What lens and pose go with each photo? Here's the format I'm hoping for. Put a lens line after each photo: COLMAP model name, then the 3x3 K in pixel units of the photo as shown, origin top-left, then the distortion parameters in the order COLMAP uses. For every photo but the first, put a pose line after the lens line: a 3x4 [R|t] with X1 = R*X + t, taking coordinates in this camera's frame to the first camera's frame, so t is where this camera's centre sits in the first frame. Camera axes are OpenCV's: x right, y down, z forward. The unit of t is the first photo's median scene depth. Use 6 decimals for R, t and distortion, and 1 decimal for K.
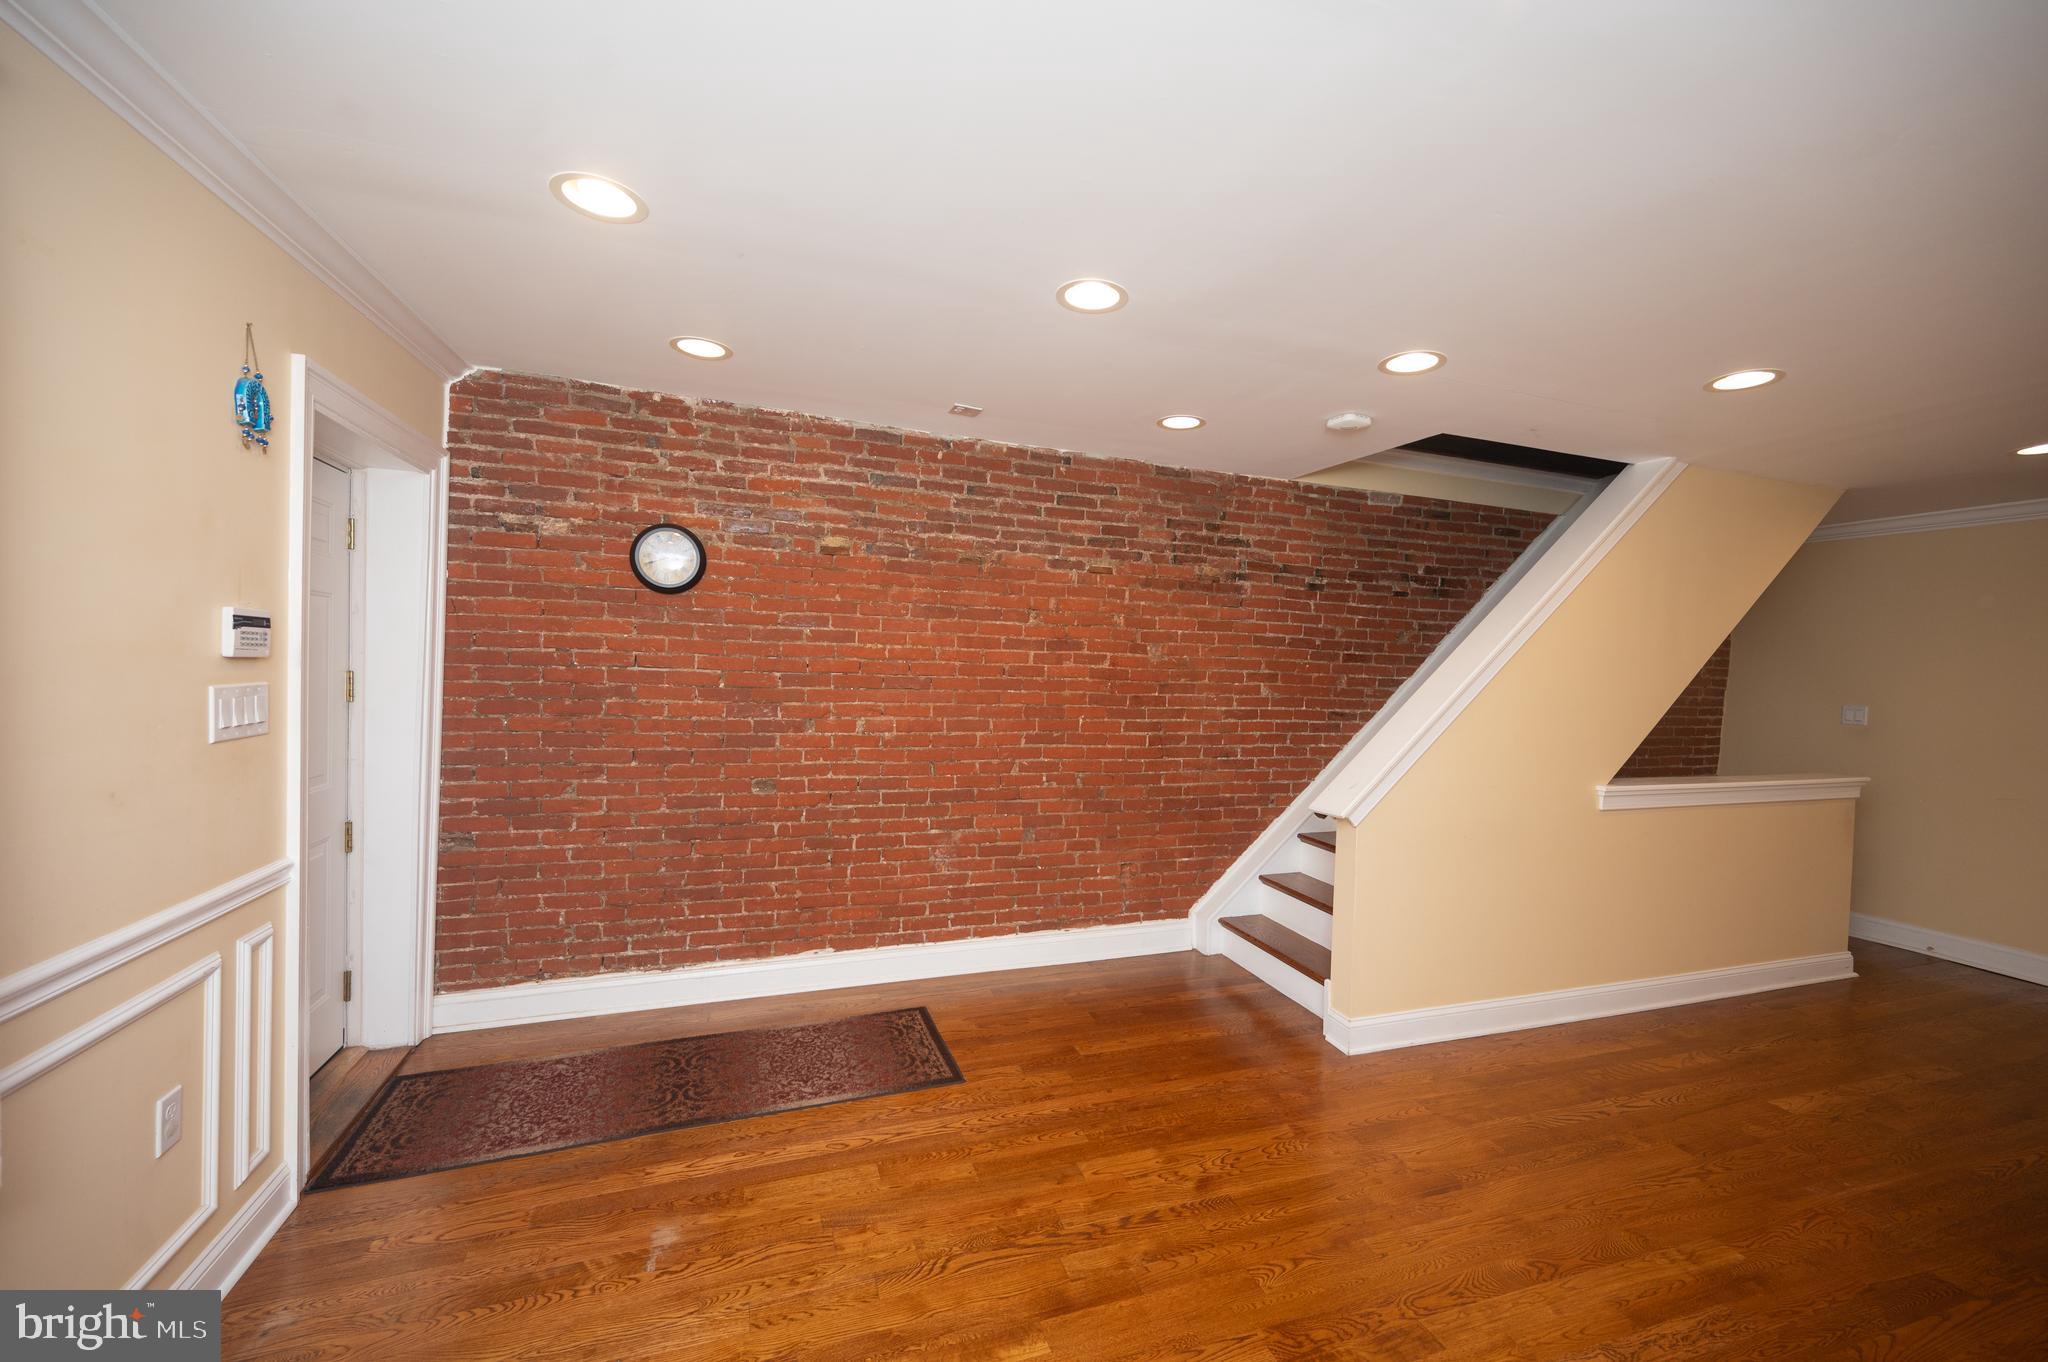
lens RADIAL K [[806.9, 0, 1032.1], [0, 806.9, 689.9], [0, 0, 1]] dist [-0.000129, 0.000002]
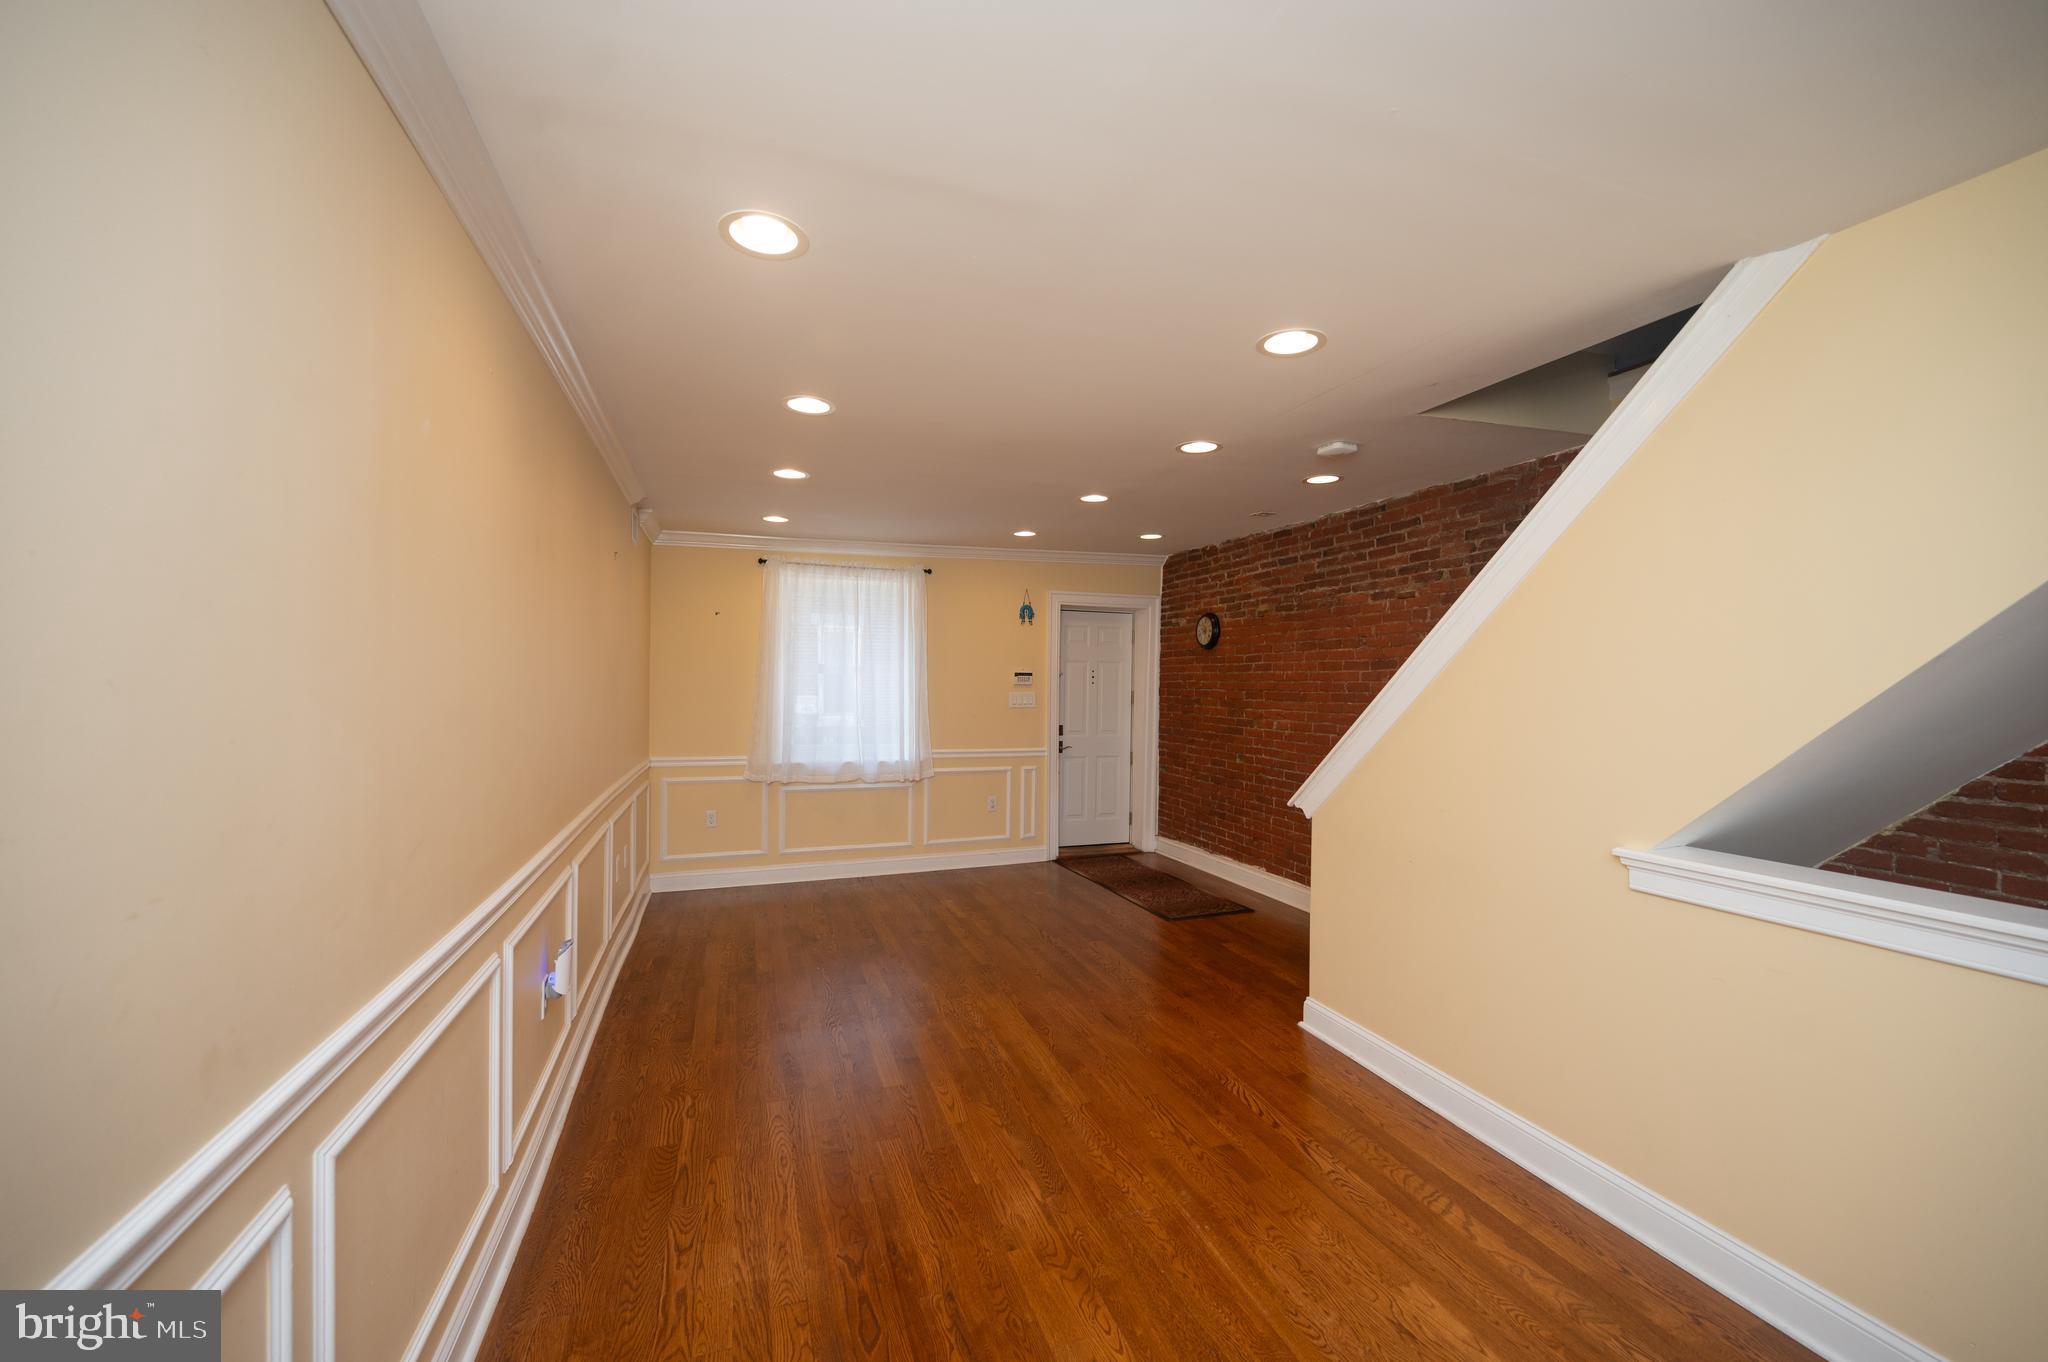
lens RADIAL K [[813.8, 0, 1024.0], [0, 813.8, 681.0], [0, 0, 1]] dist [-0.000373, 0.000065]
pose [[-0.004043, -0.031242, -0.999504, 1.332916], [-0.038751, 0.998766, -0.031062, 0.027542], [0.999241, 0.038606, -0.005248, 0.536183]]
